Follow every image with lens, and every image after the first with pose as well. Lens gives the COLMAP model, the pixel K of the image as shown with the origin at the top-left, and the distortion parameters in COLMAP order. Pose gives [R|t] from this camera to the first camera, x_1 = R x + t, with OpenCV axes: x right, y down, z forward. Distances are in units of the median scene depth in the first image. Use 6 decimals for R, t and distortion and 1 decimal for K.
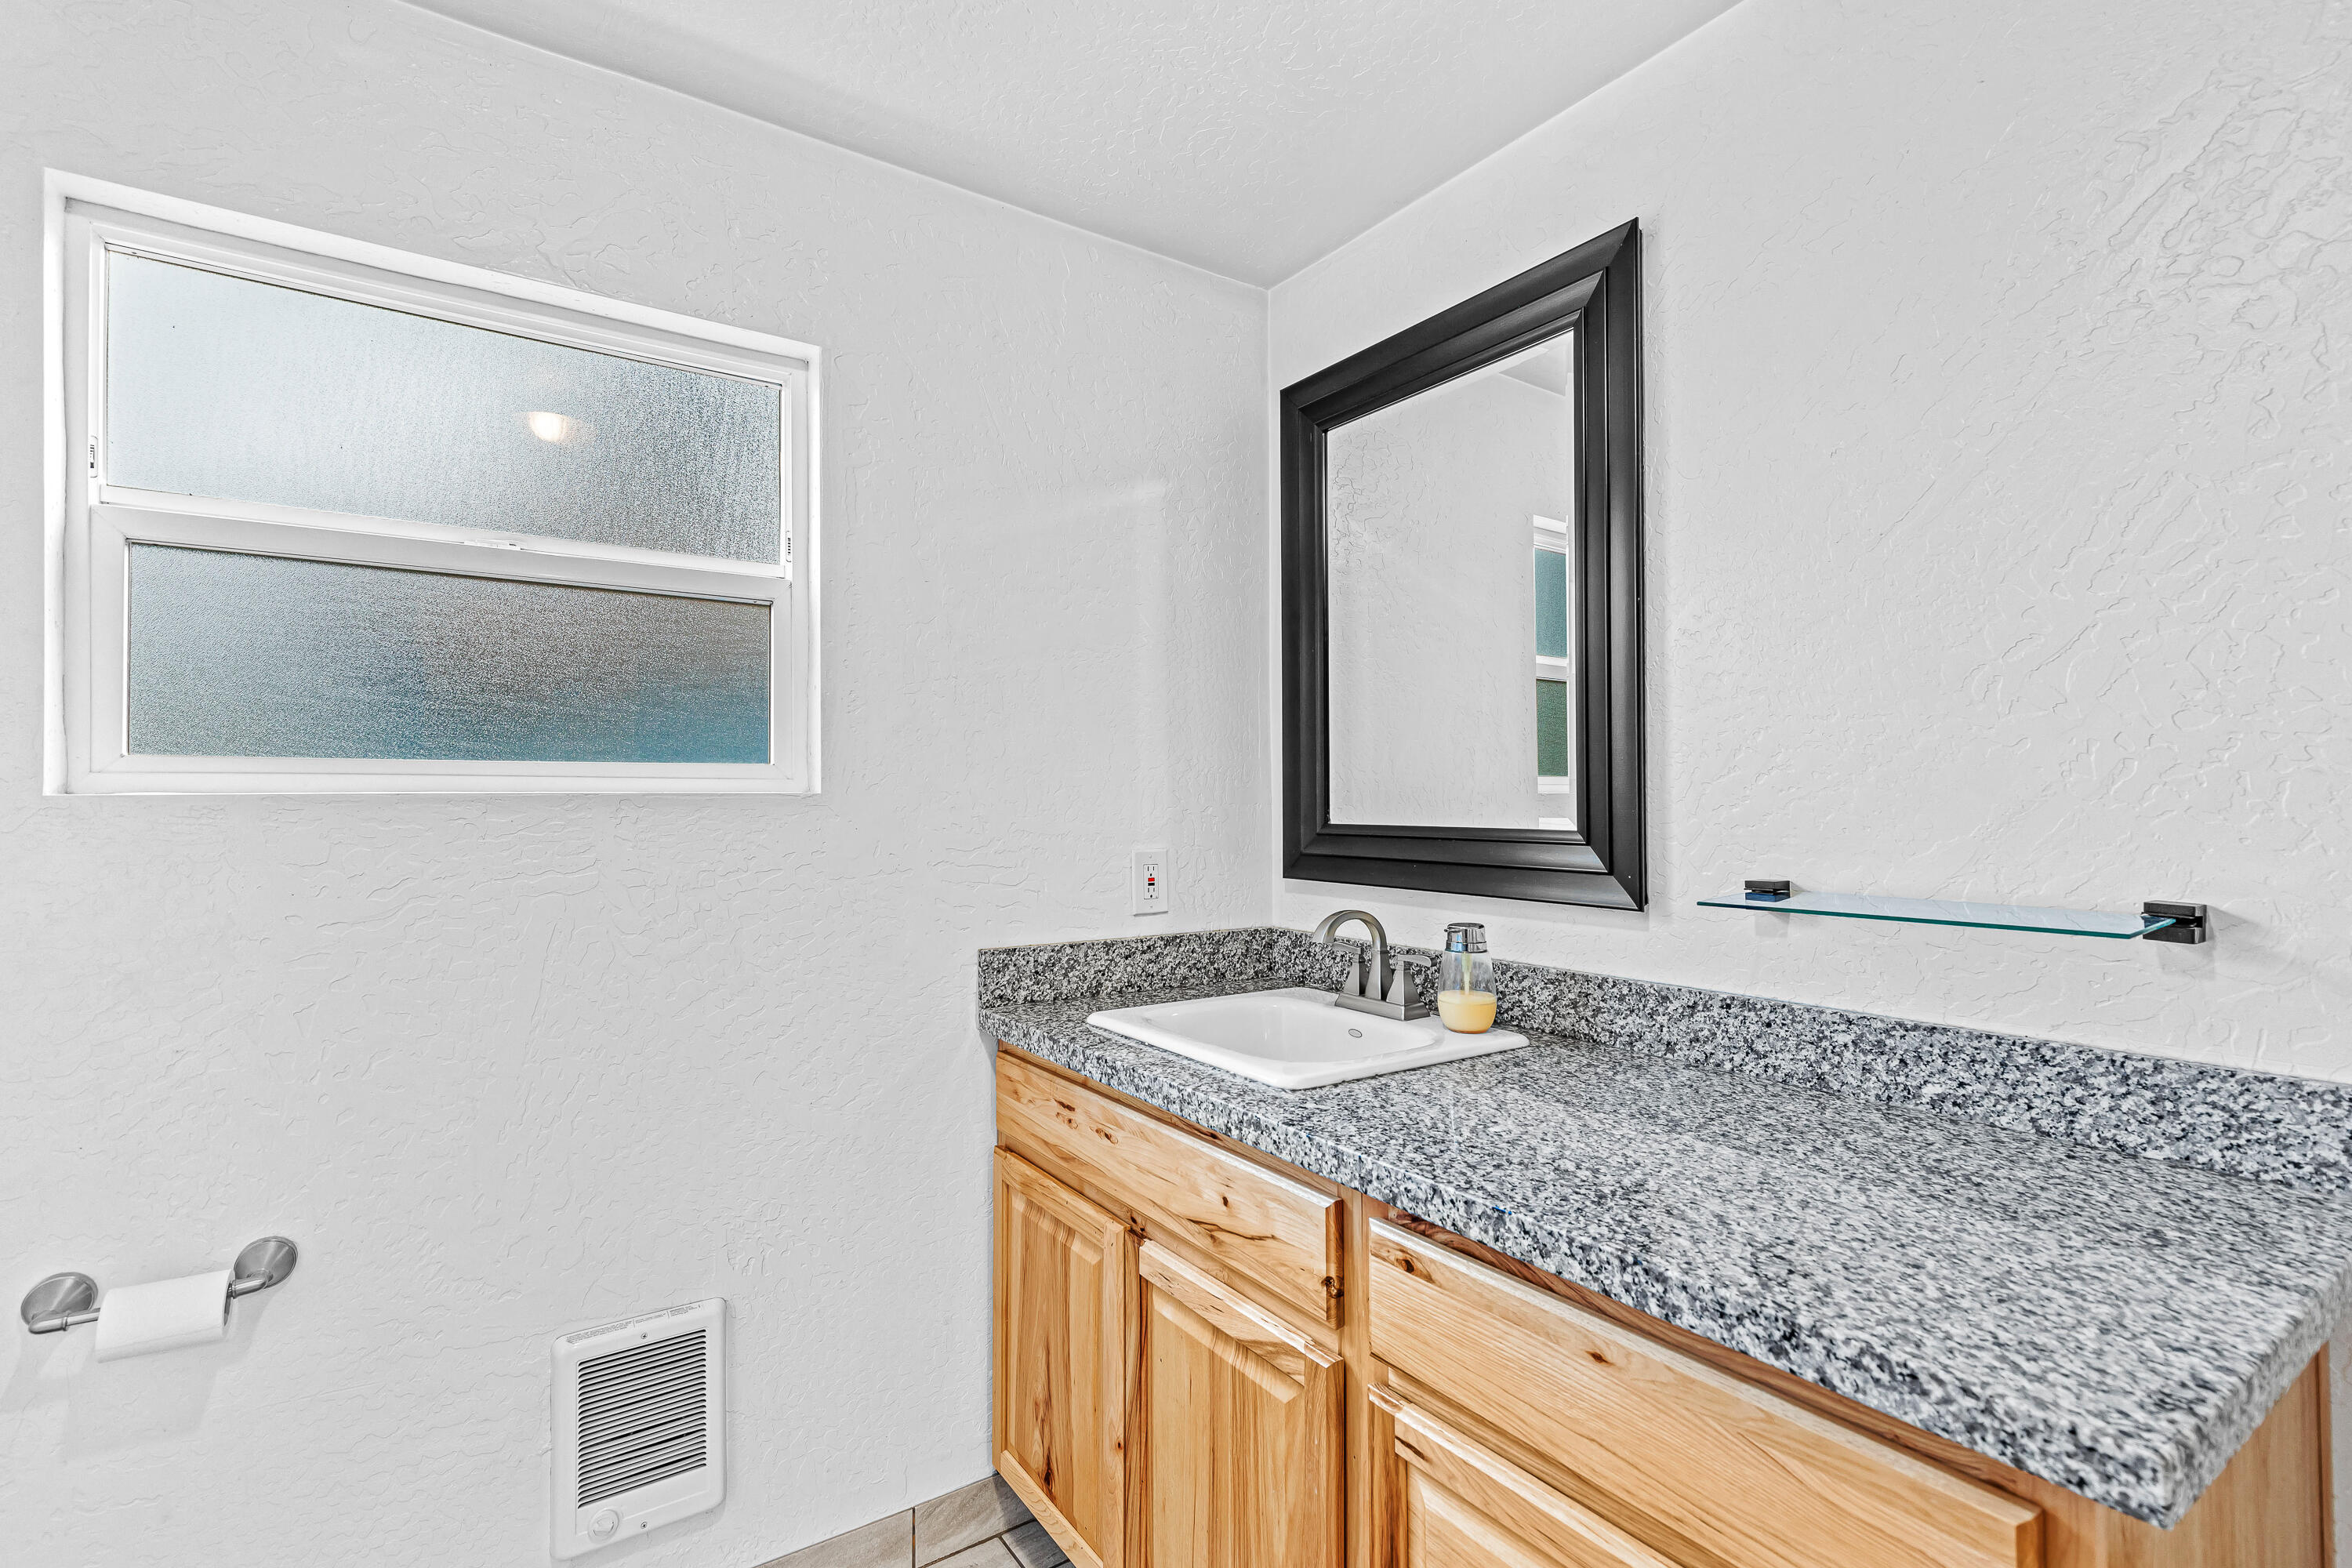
lens RADIAL K [[1088.5, 0, 1198.5], [0, 1088.5, 785.8], [0, 0, 1]] dist [0.010318, -0.002560]
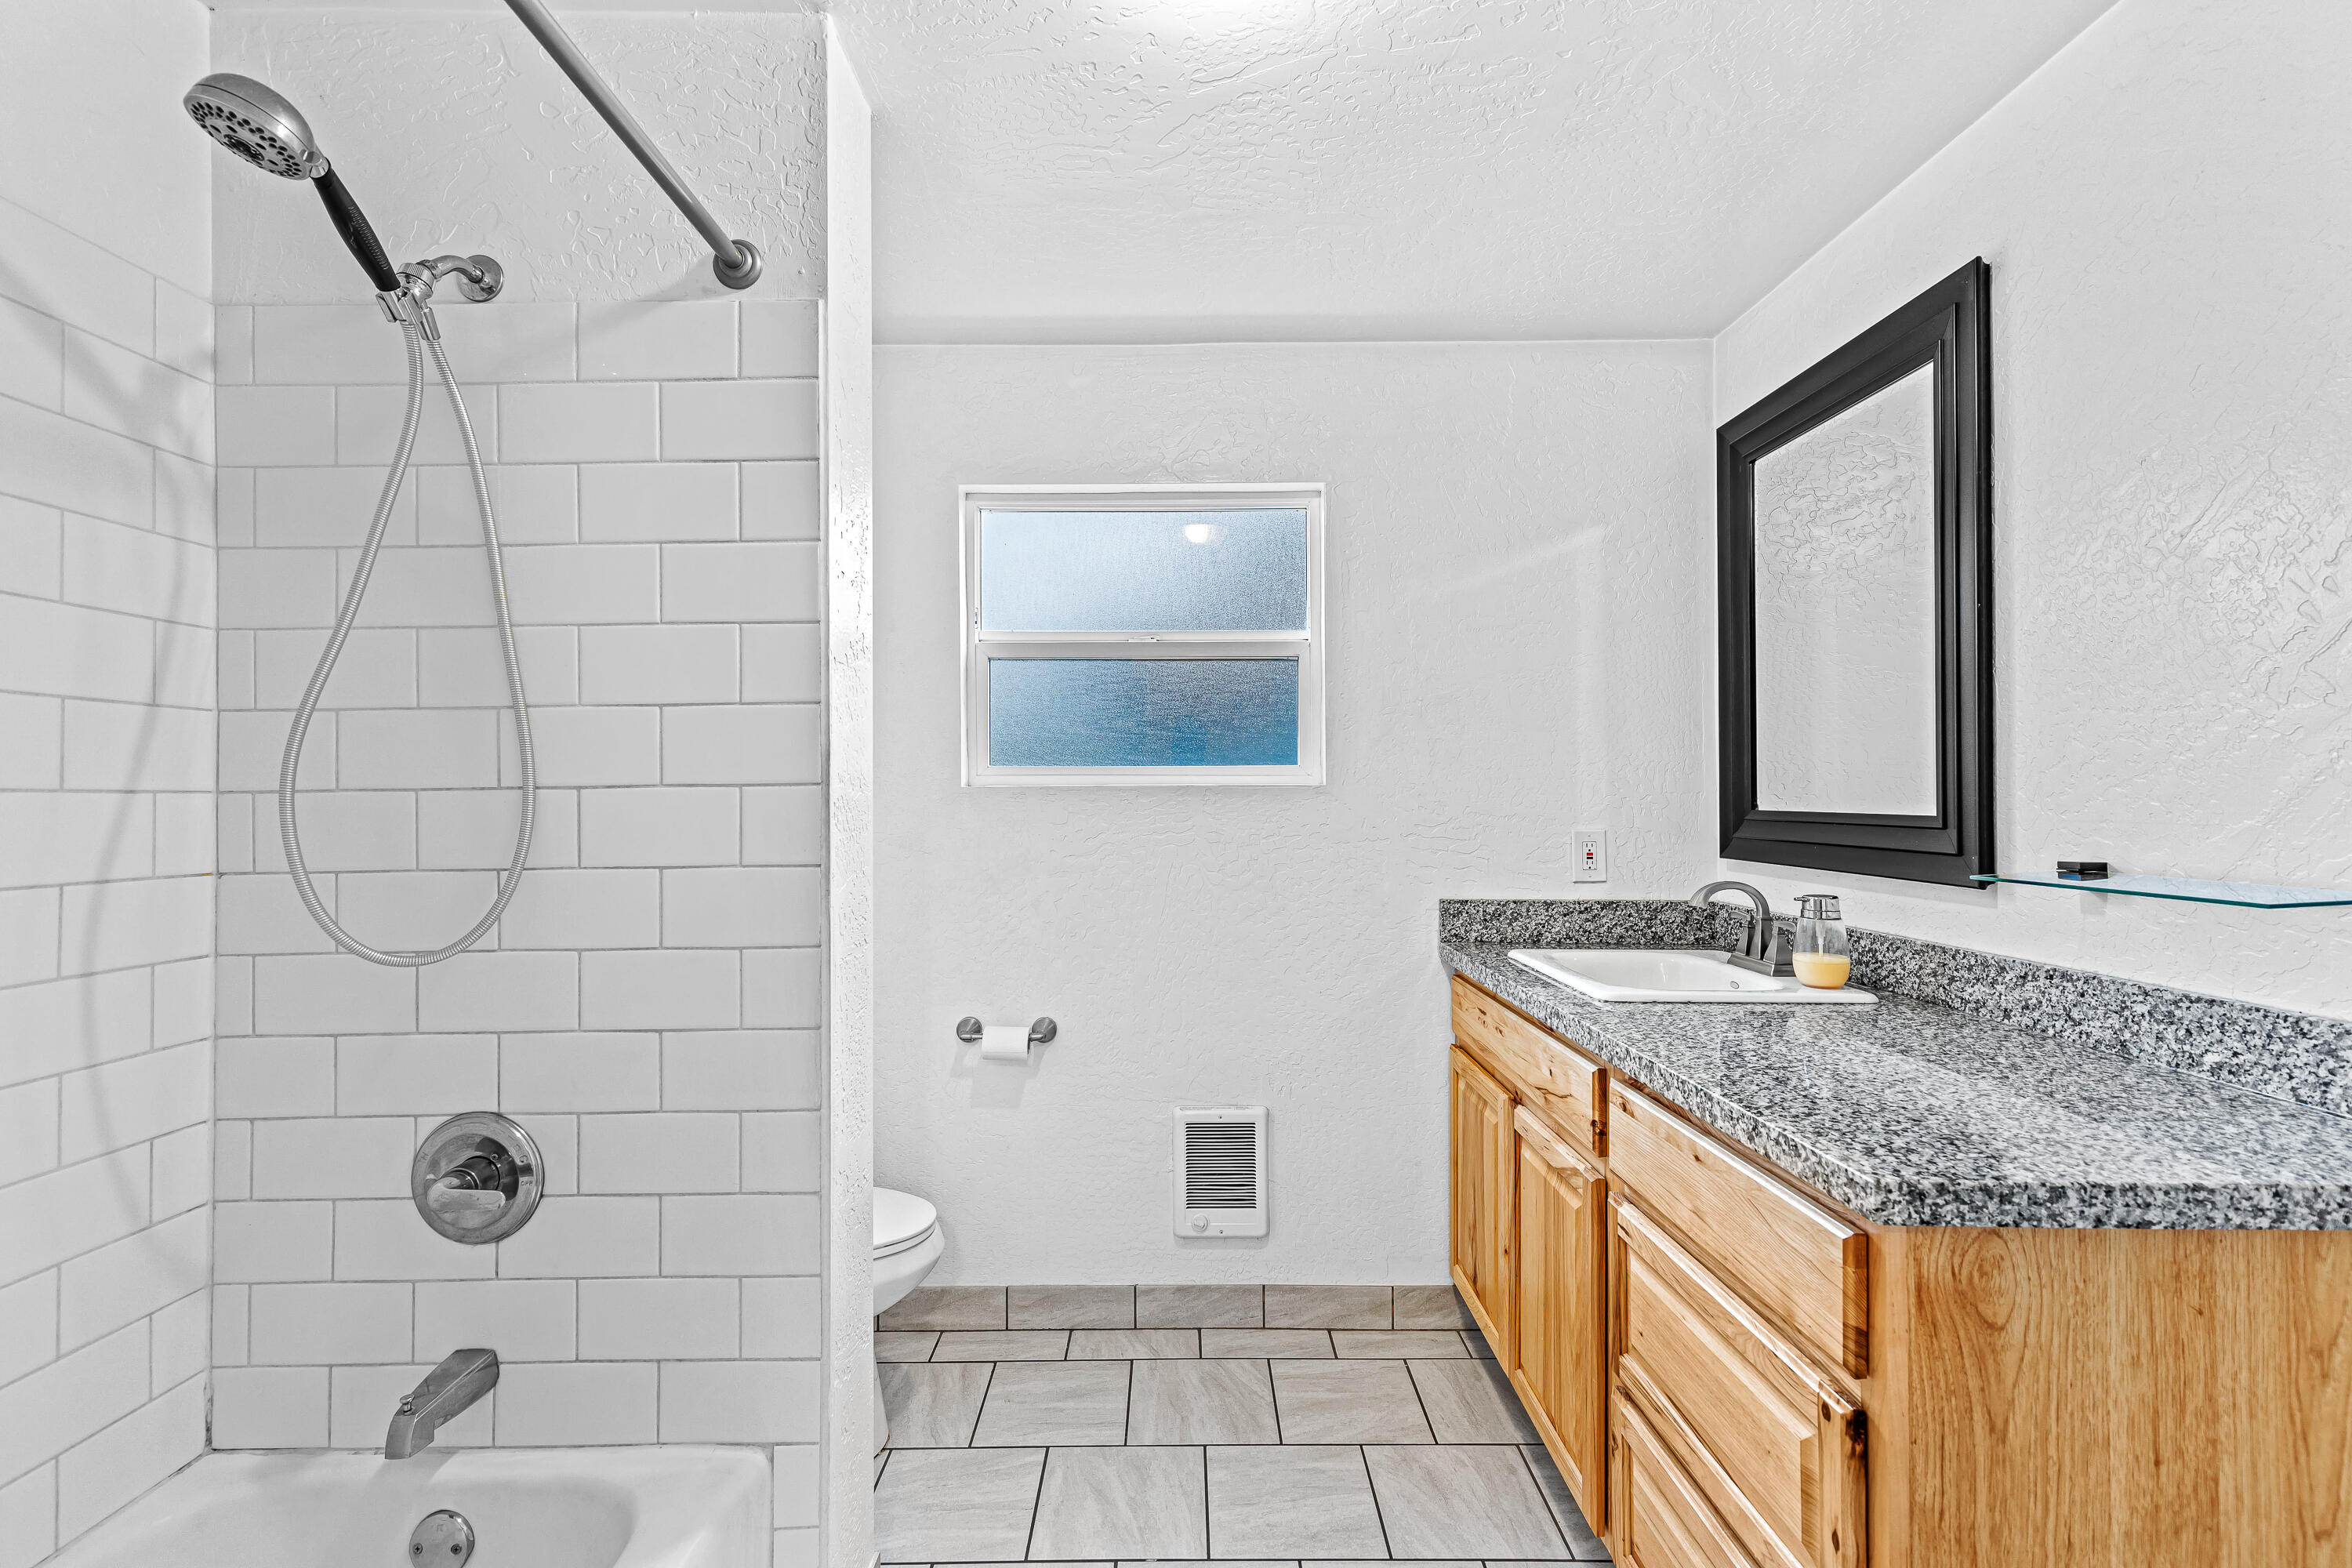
lens RADIAL K [[1088.5, 0, 1169.2], [0, 1088.5, 786.3], [0, 0, 1]] dist [0.010318, -0.002560]
pose [[0.817393, -0.003543, -0.576069, 0.388151], [0.007983, 0.999955, 0.005176, -0.000891], [0.576024, -0.008829, 0.817385, -0.389110]]
